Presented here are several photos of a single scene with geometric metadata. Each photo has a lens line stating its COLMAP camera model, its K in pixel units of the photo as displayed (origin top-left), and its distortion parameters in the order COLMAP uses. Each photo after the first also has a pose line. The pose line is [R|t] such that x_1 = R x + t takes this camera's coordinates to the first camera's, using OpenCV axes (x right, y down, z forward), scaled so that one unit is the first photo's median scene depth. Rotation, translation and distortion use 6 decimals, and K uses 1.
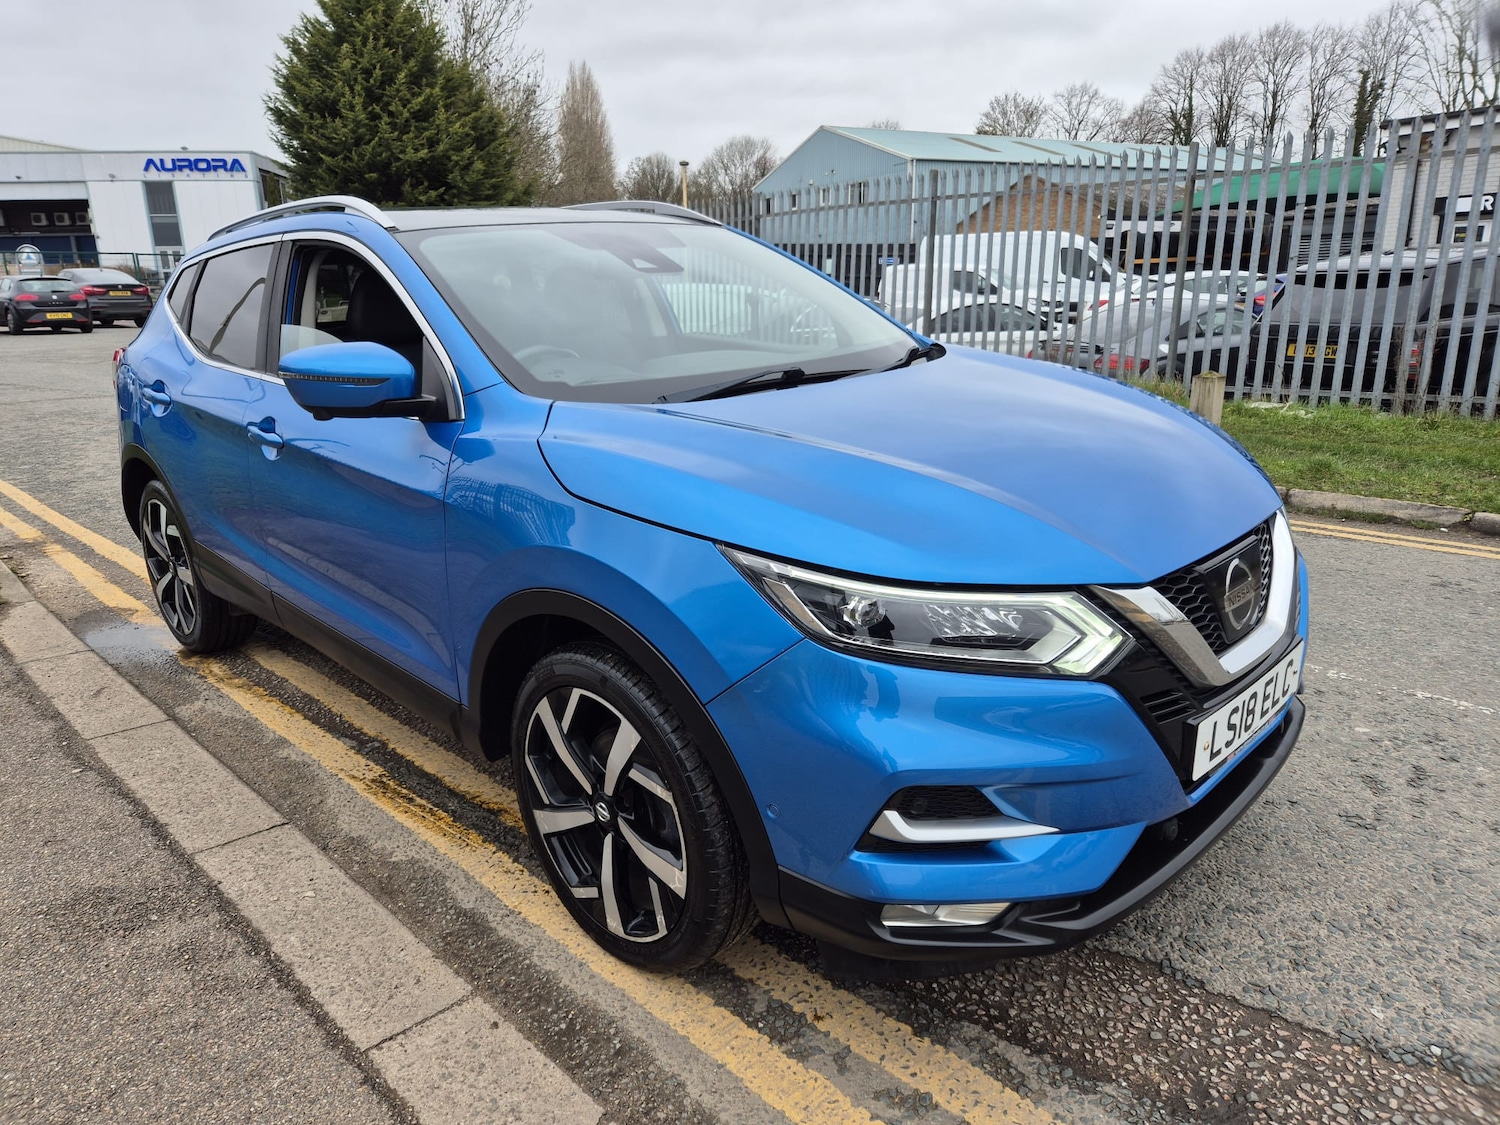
lens RADIAL K [[992.4, 0, 730.2], [0, 992.4, 543.5], [0, 0, 1]] dist [0.084899, -0.063516]
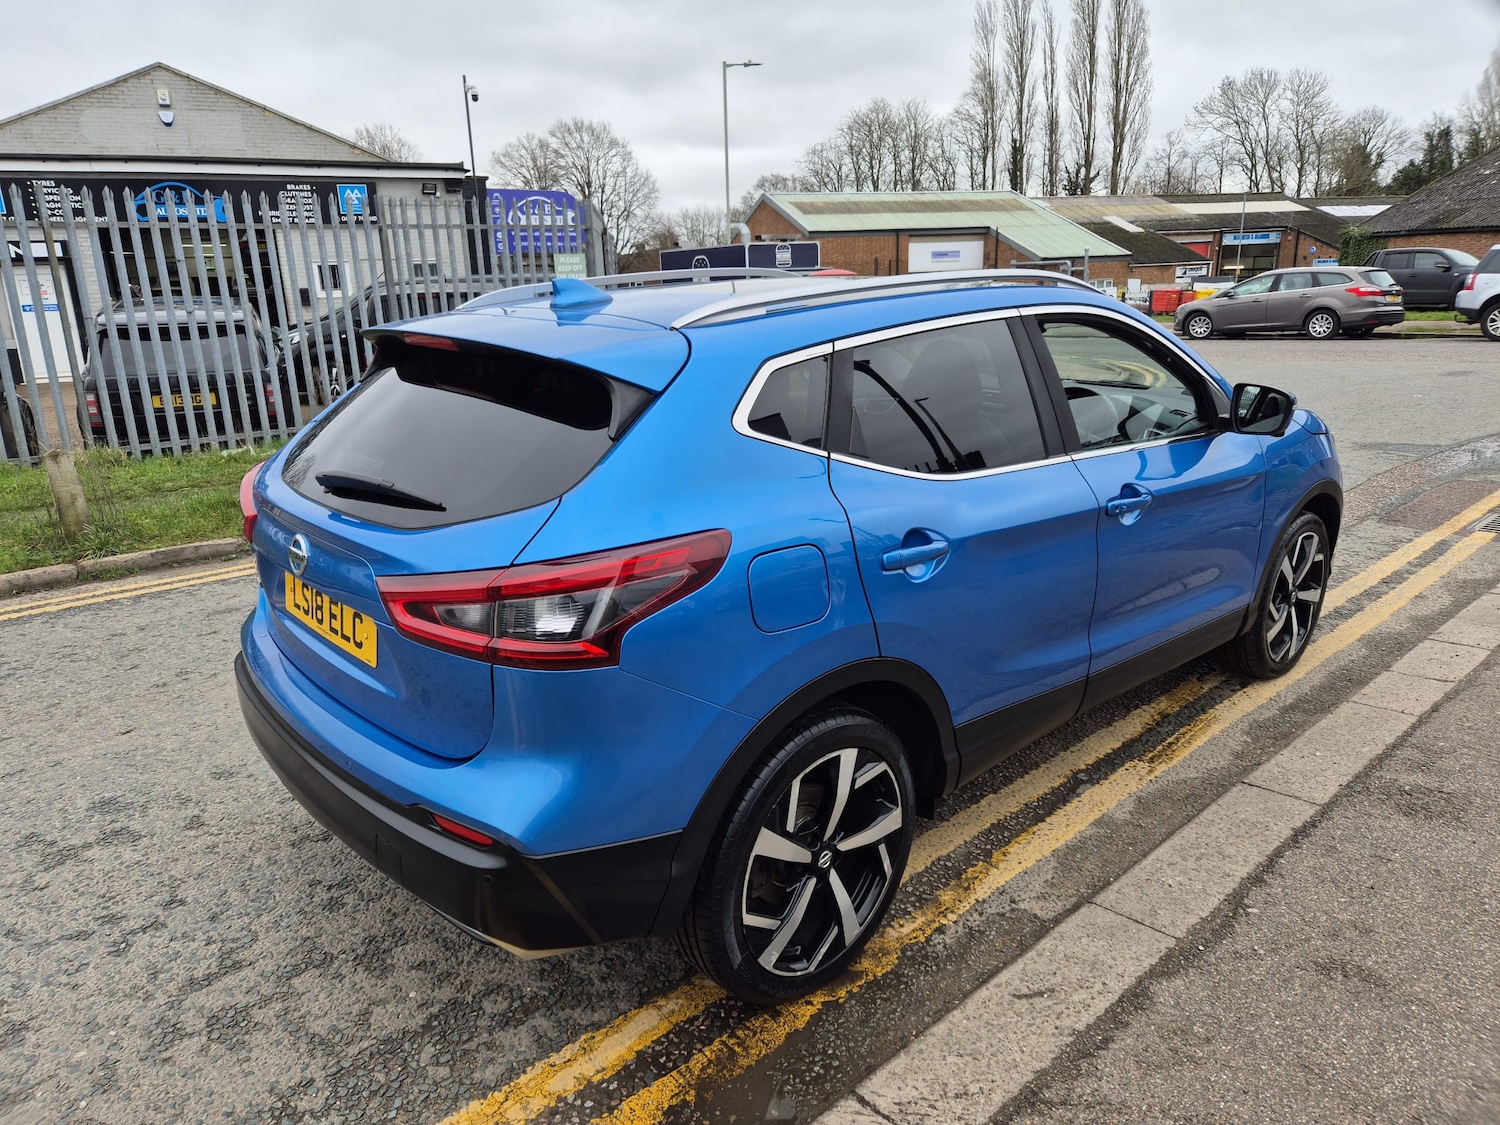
lens RADIAL K [[992.4, 0, 730.2], [0, 992.4, 543.5], [0, 0, 1]] dist [0.084899, -0.063516]
pose [[0.055790, -0.240518, 0.969040, -1.399211], [0.281121, 0.935071, 0.215902, -0.380971], [-0.958049, 0.260372, 0.119782, 1.205194]]
